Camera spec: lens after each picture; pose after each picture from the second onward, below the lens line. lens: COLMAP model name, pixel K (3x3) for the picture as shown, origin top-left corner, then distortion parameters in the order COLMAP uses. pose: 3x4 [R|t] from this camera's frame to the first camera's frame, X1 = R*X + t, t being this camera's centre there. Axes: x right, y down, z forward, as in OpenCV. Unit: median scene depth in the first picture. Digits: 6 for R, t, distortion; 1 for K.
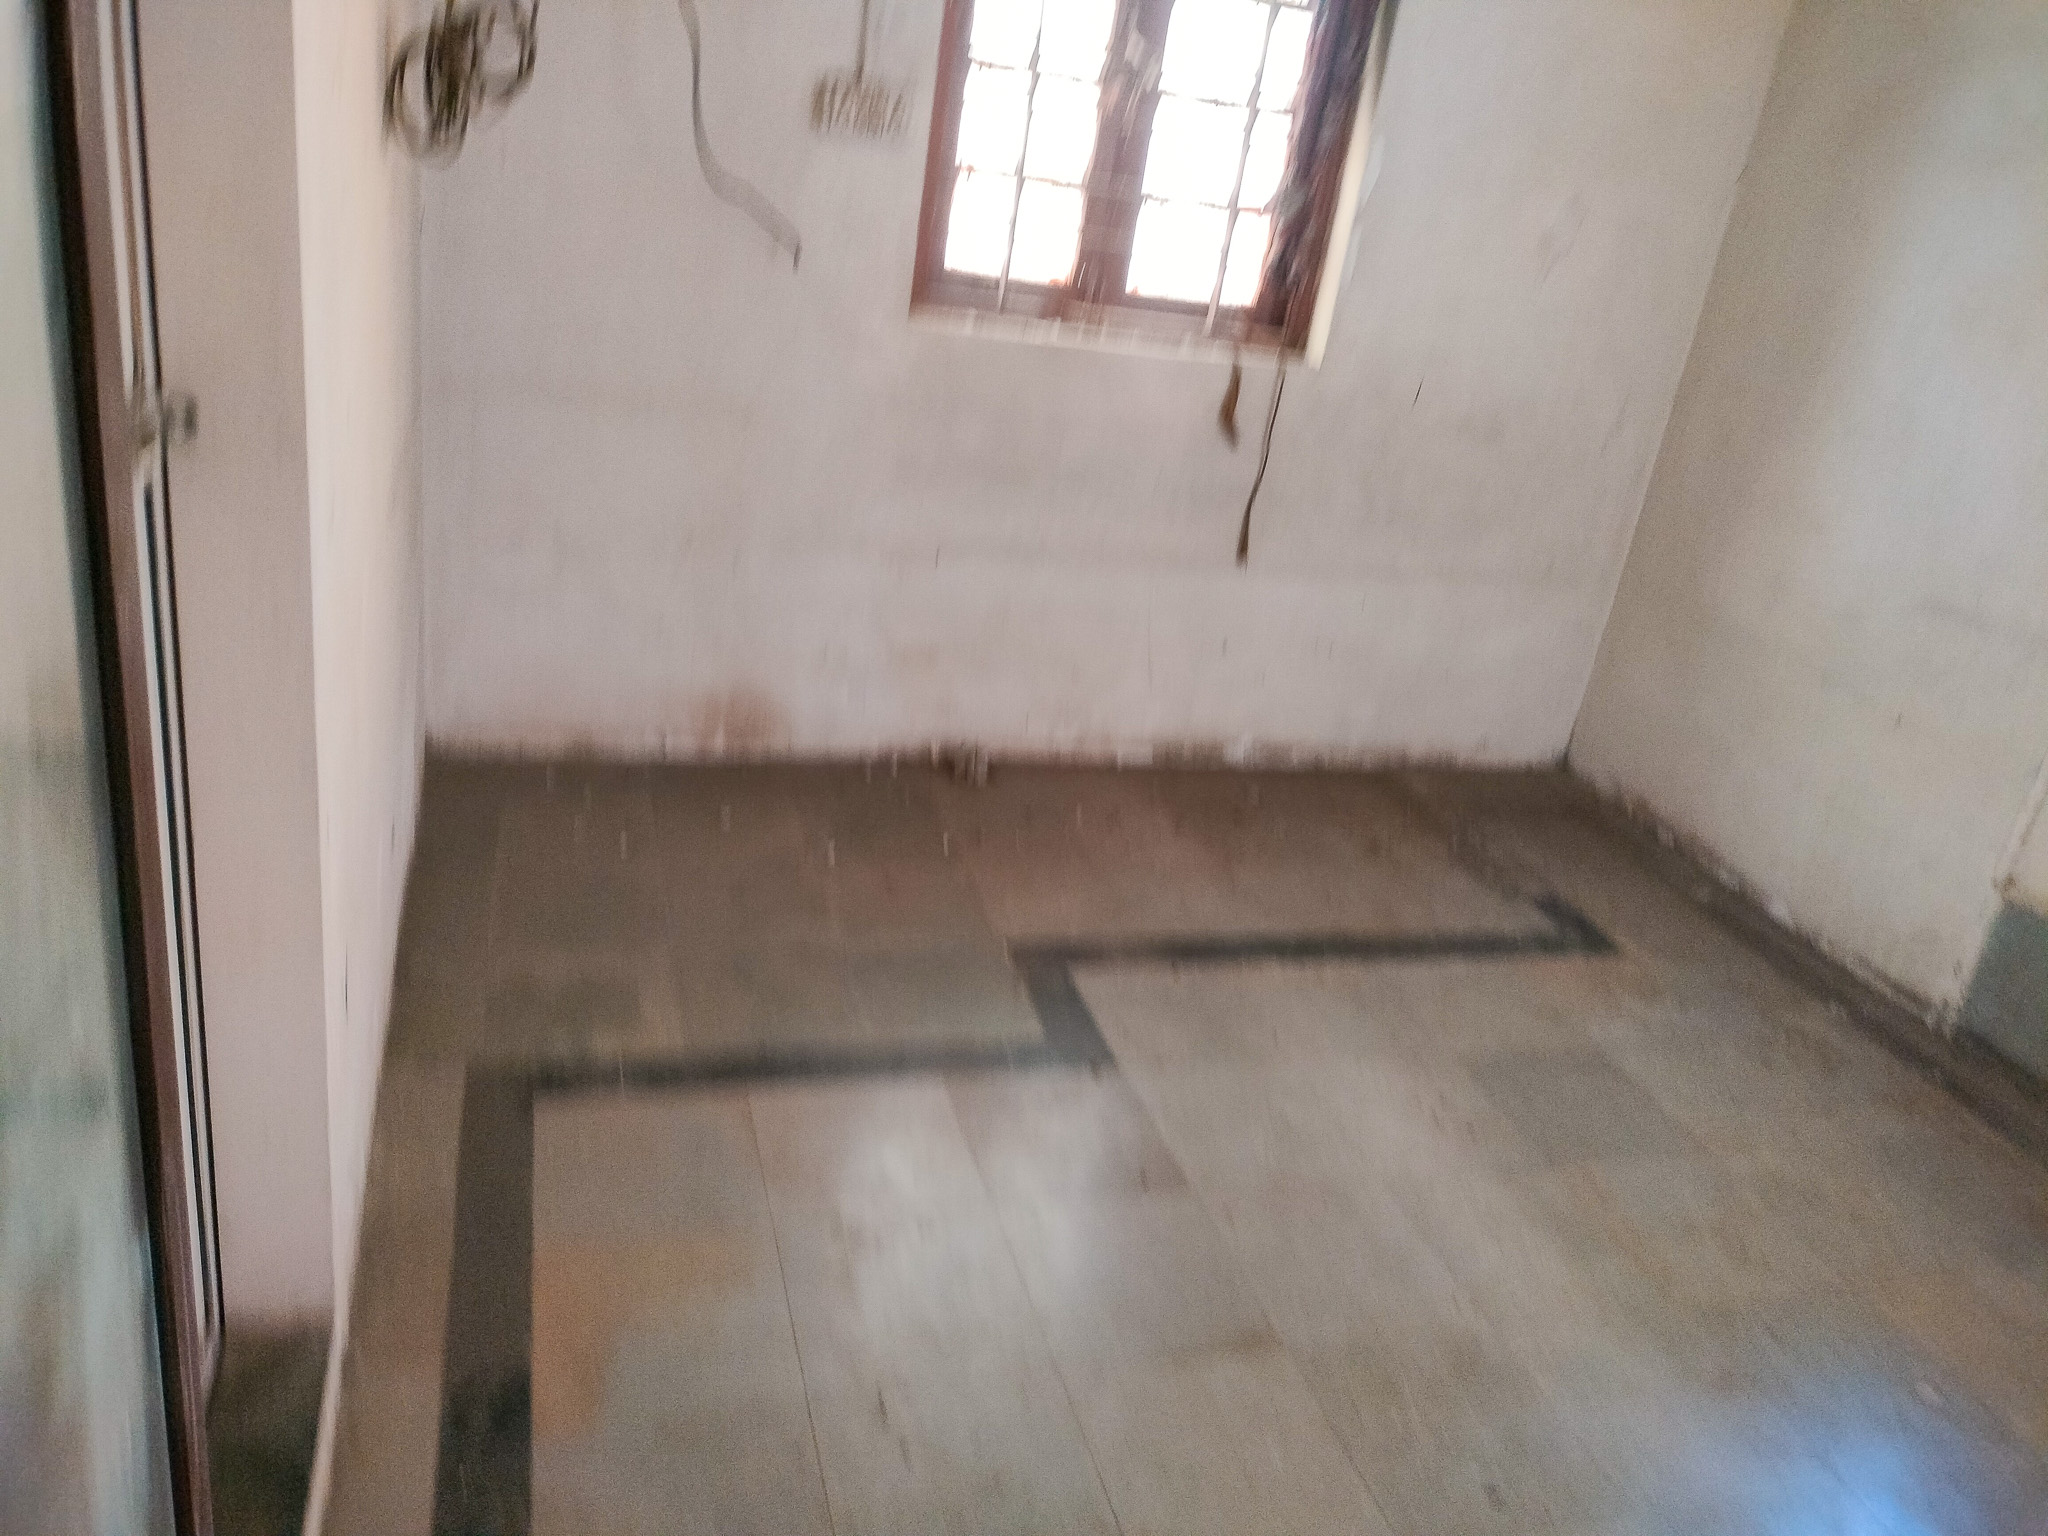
lens RADIAL K [[1503.5, 0, 1024.0], [0, 1503.5, 768.0], [0, 0, 1]] dist [0.094409, -0.118679]
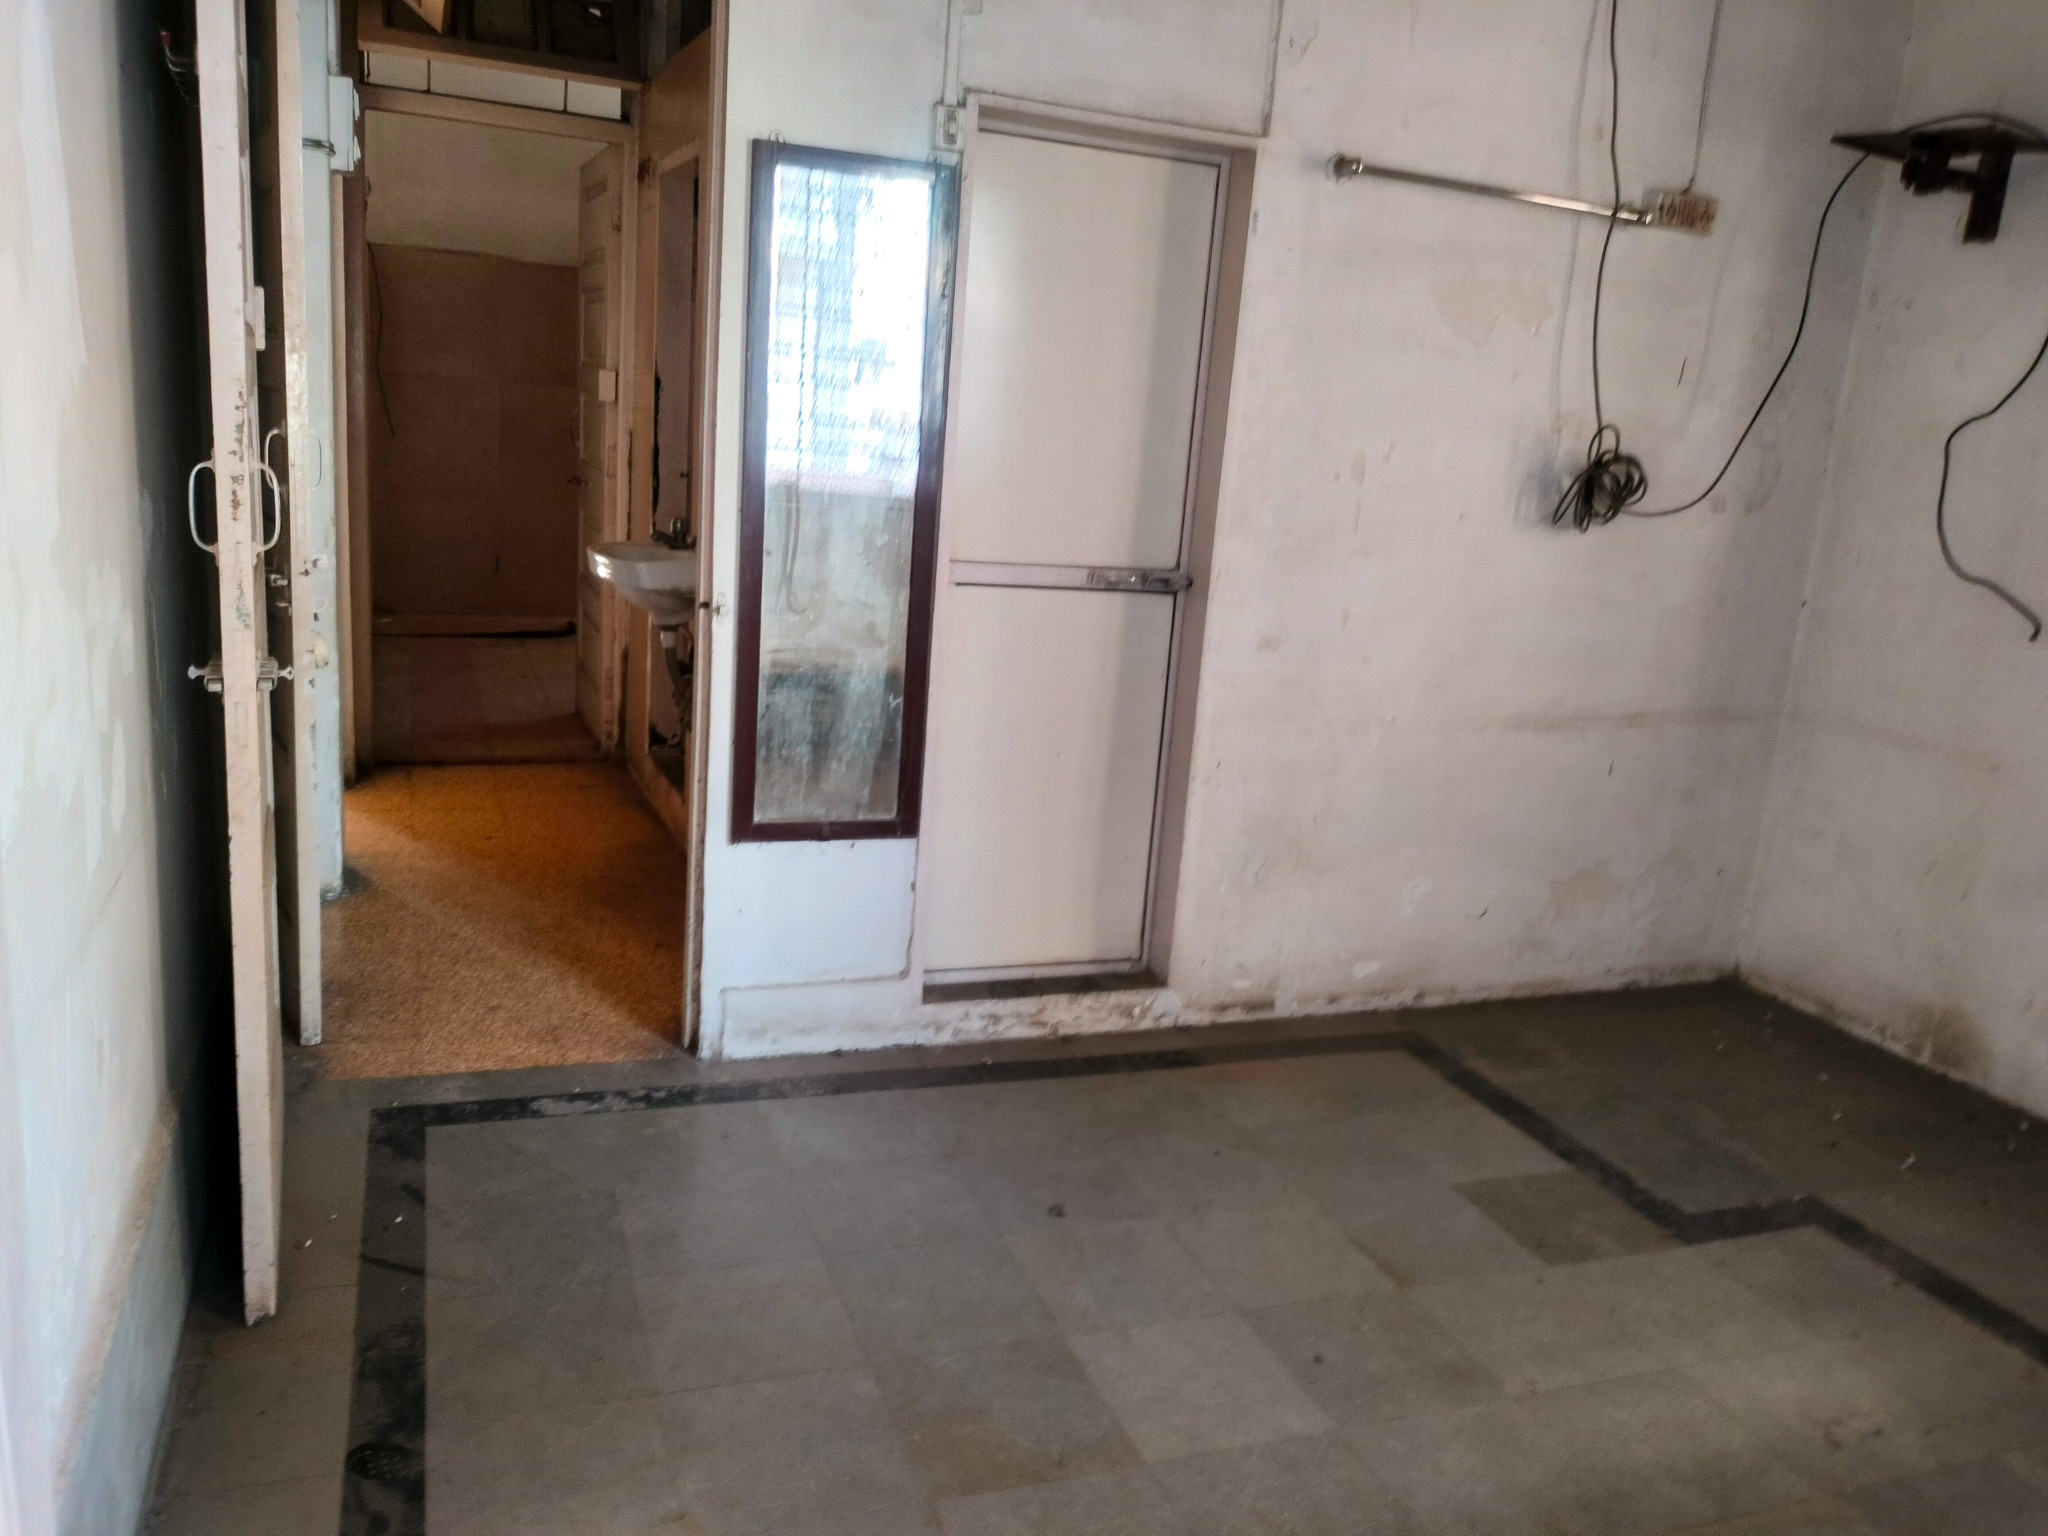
lens RADIAL K [[1502.8, 0, 1024.0], [0, 1502.8, 768.0], [0, 0, 1]] dist [0.098036, -0.165381]
pose [[0.067832, 0.078130, -0.994633, 0.614875], [-0.444907, 0.894686, 0.039938, 0.030731], [0.893004, 0.439810, 0.095449, 0.164425]]
